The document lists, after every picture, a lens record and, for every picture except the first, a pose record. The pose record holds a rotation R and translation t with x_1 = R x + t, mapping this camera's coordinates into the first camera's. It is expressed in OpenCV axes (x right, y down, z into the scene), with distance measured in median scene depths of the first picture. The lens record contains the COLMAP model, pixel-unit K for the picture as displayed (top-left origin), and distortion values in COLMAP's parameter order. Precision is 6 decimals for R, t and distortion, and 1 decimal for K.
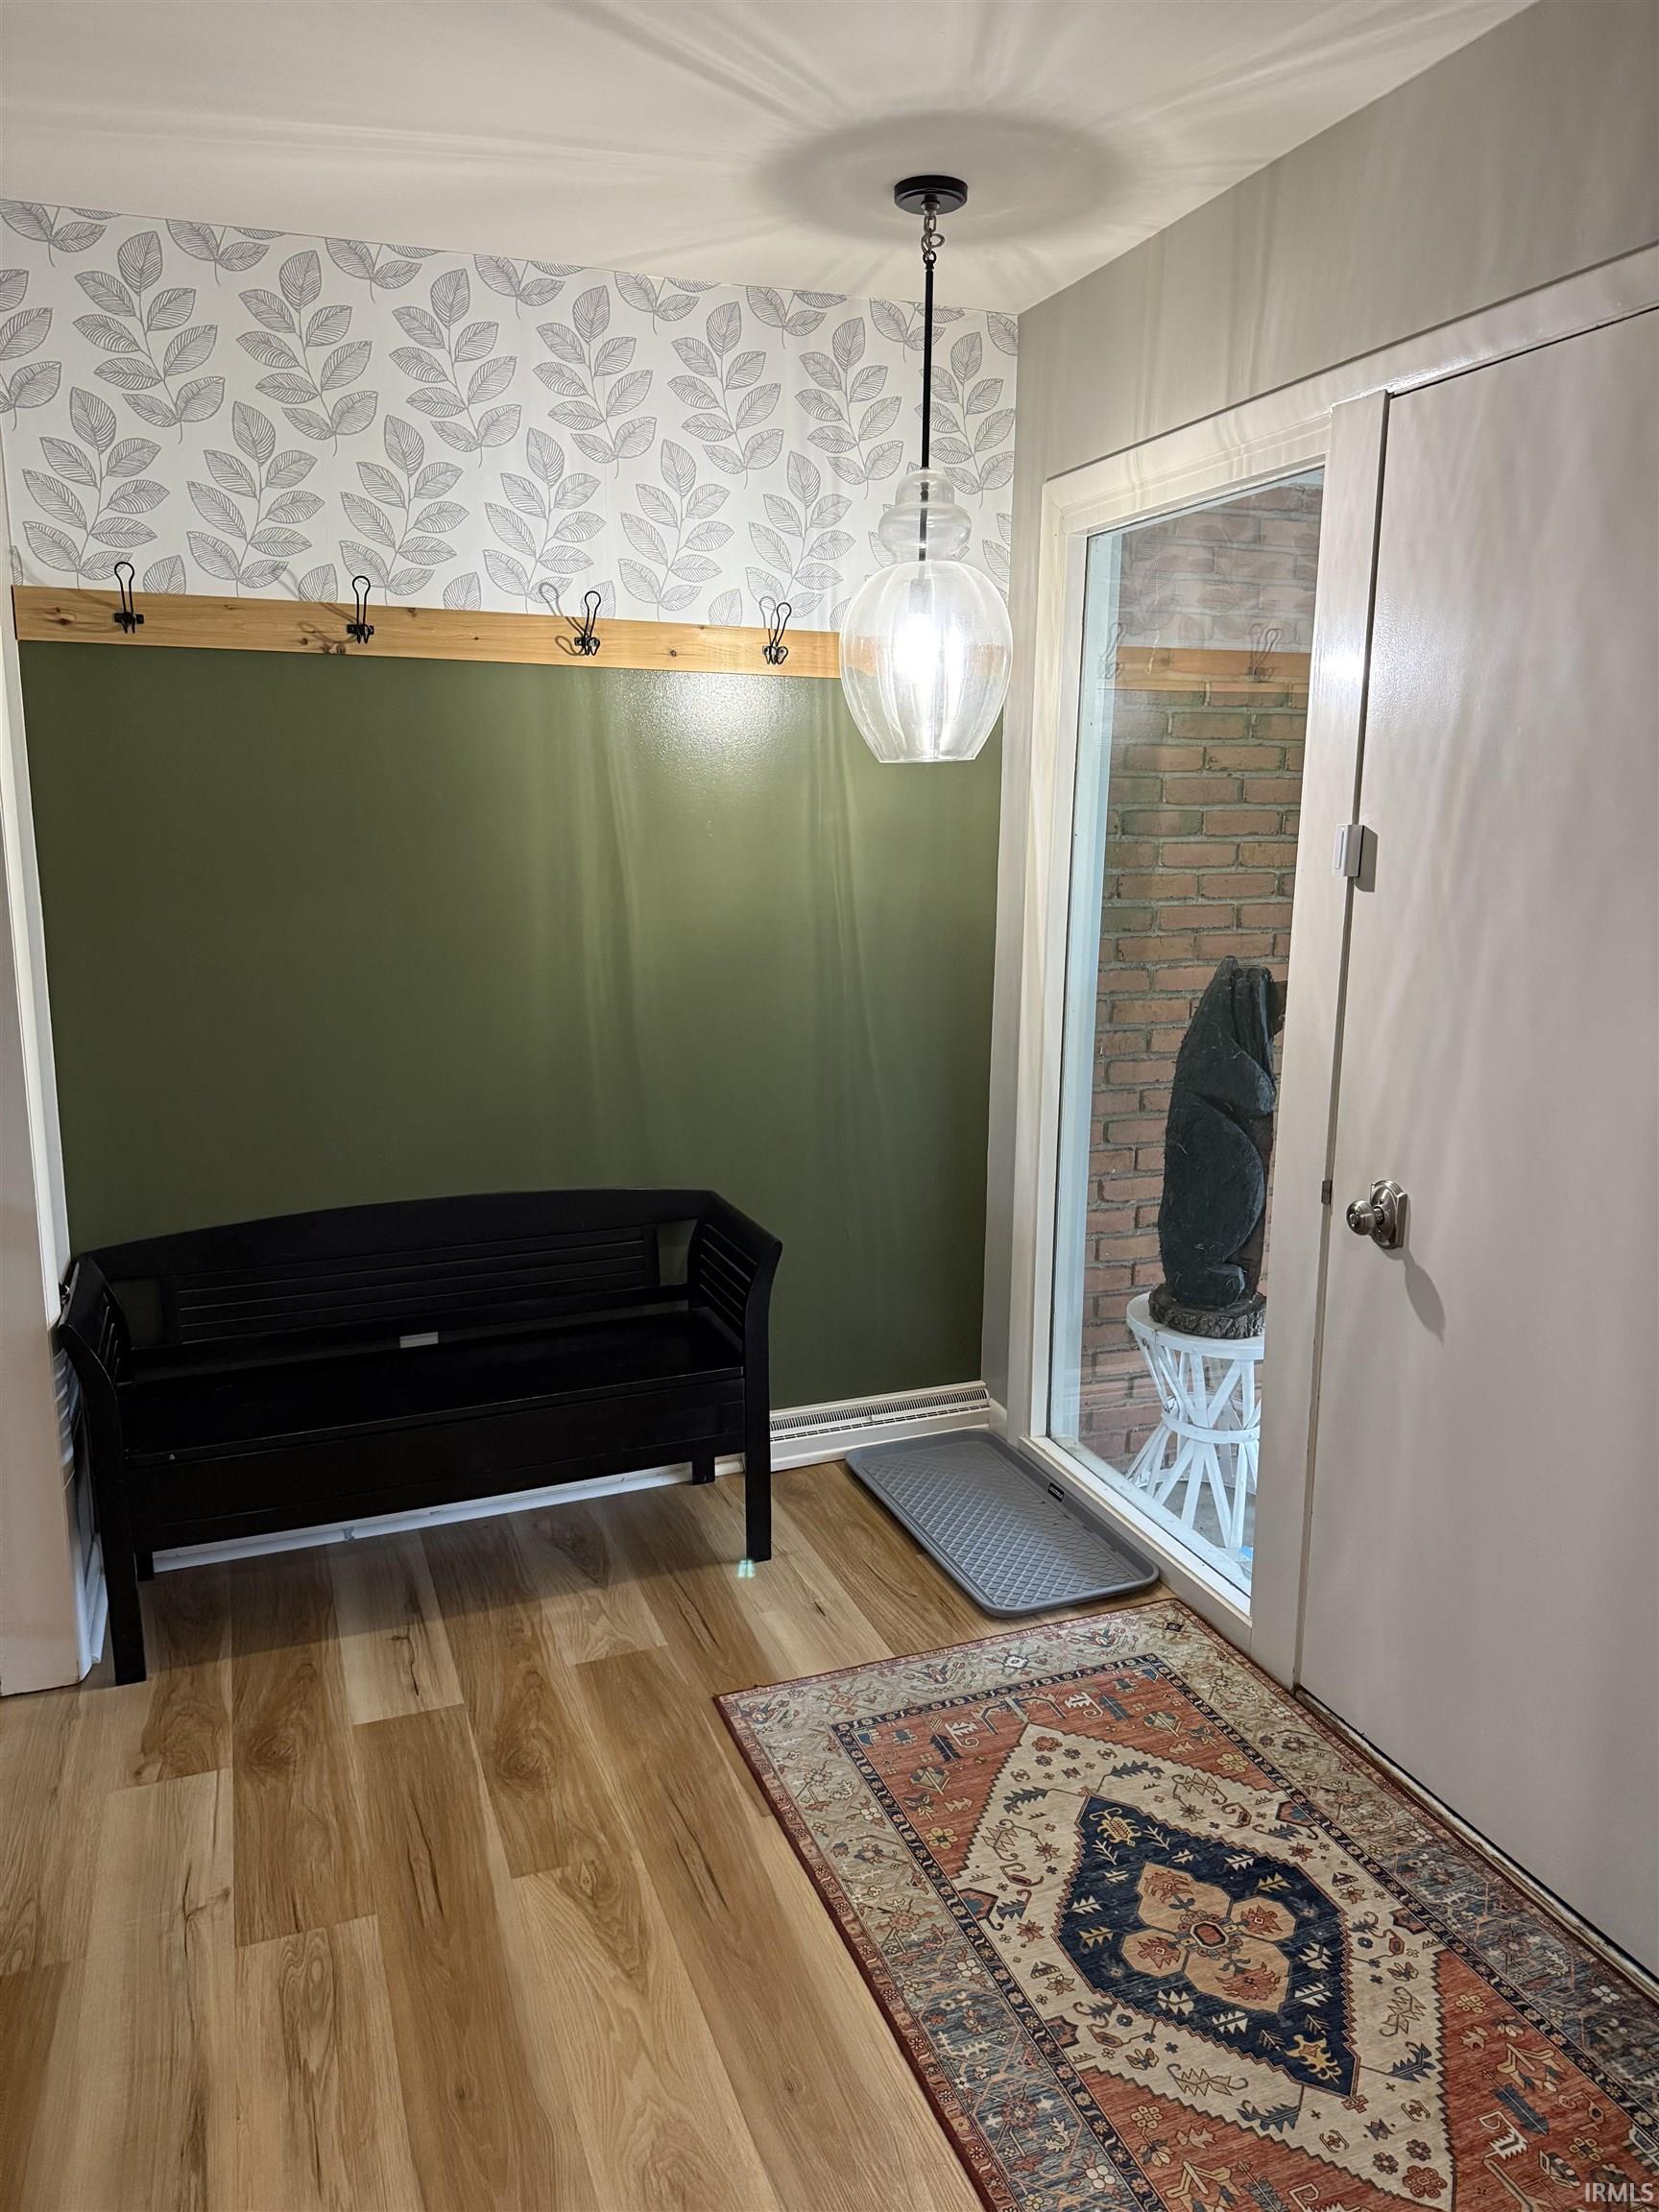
lens RADIAL K [[1559.9, 0, 824.1], [0, 1559.9, 1117.3], [0, 0, 1]] dist [0.030792, -0.034010]
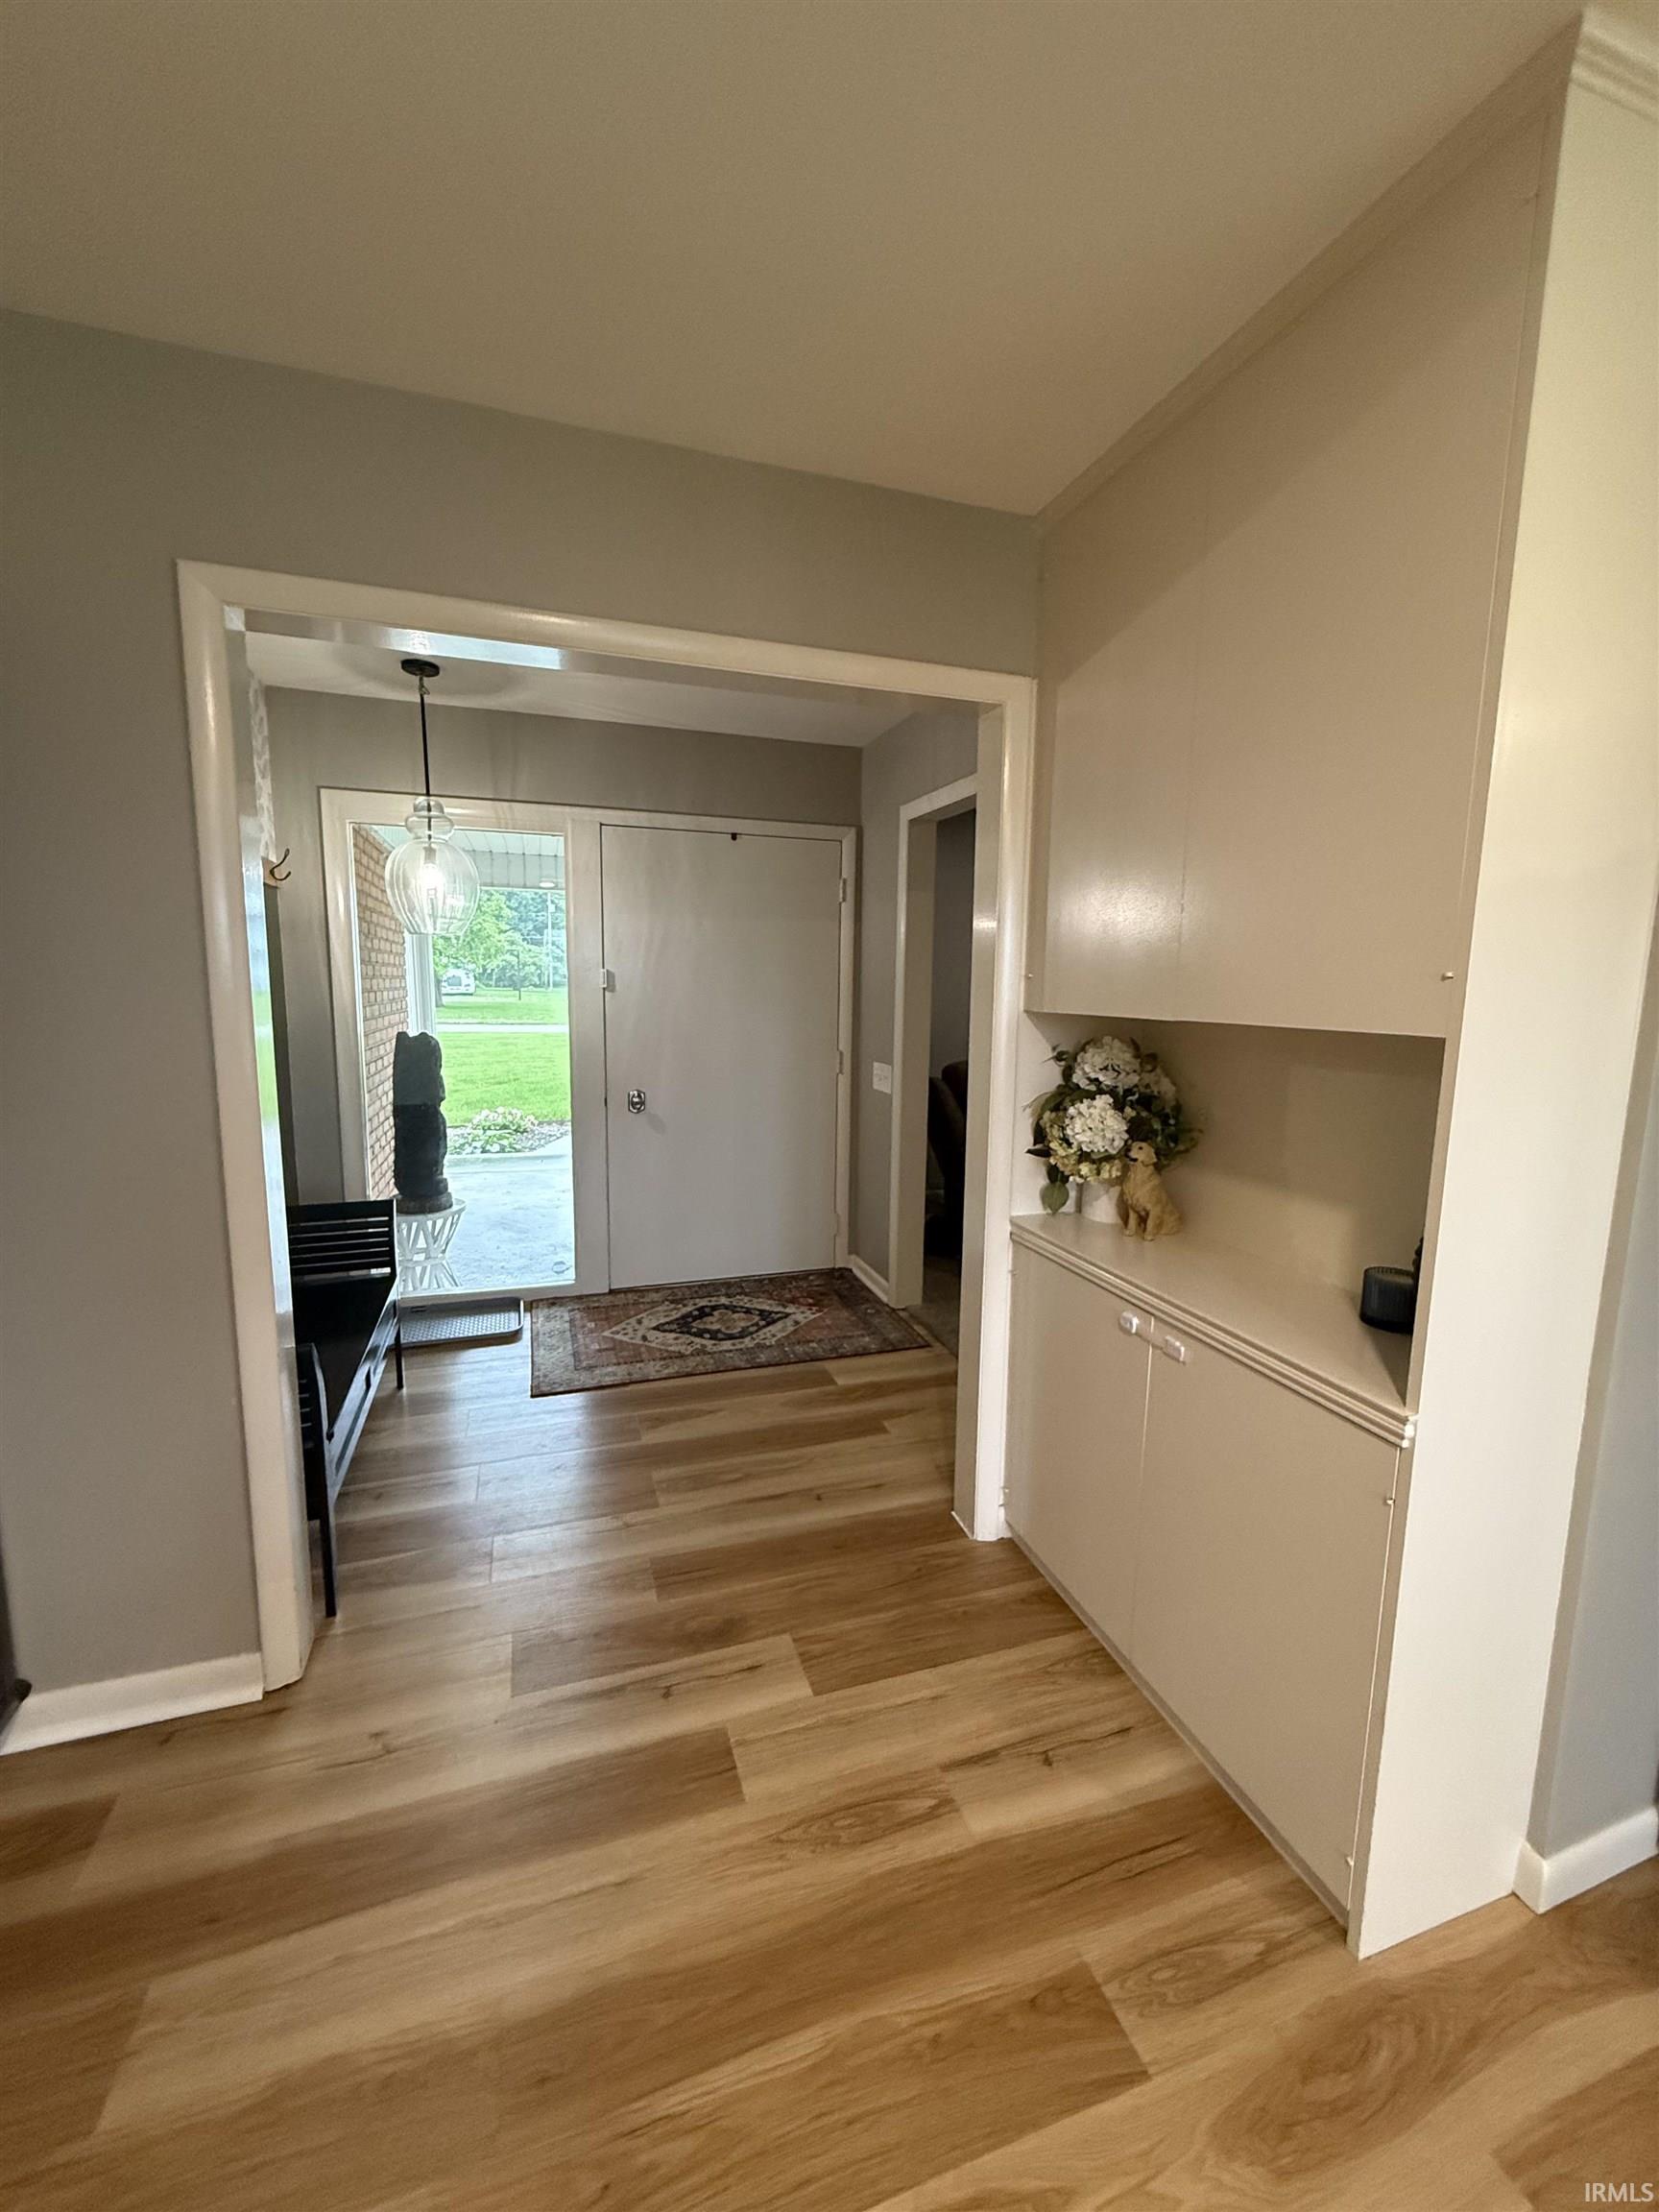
lens RADIAL K [[879.1, 0, 830.0], [0, 879.1, 1112.8], [0, 0, 1]] dist [0.001829, -0.001100]
pose [[0.047388, -0.155293, 0.986731, -1.377347], [0.189261, 0.971343, 0.143782, -0.093443], [-0.980783, 0.179936, 0.075421, 0.576945]]
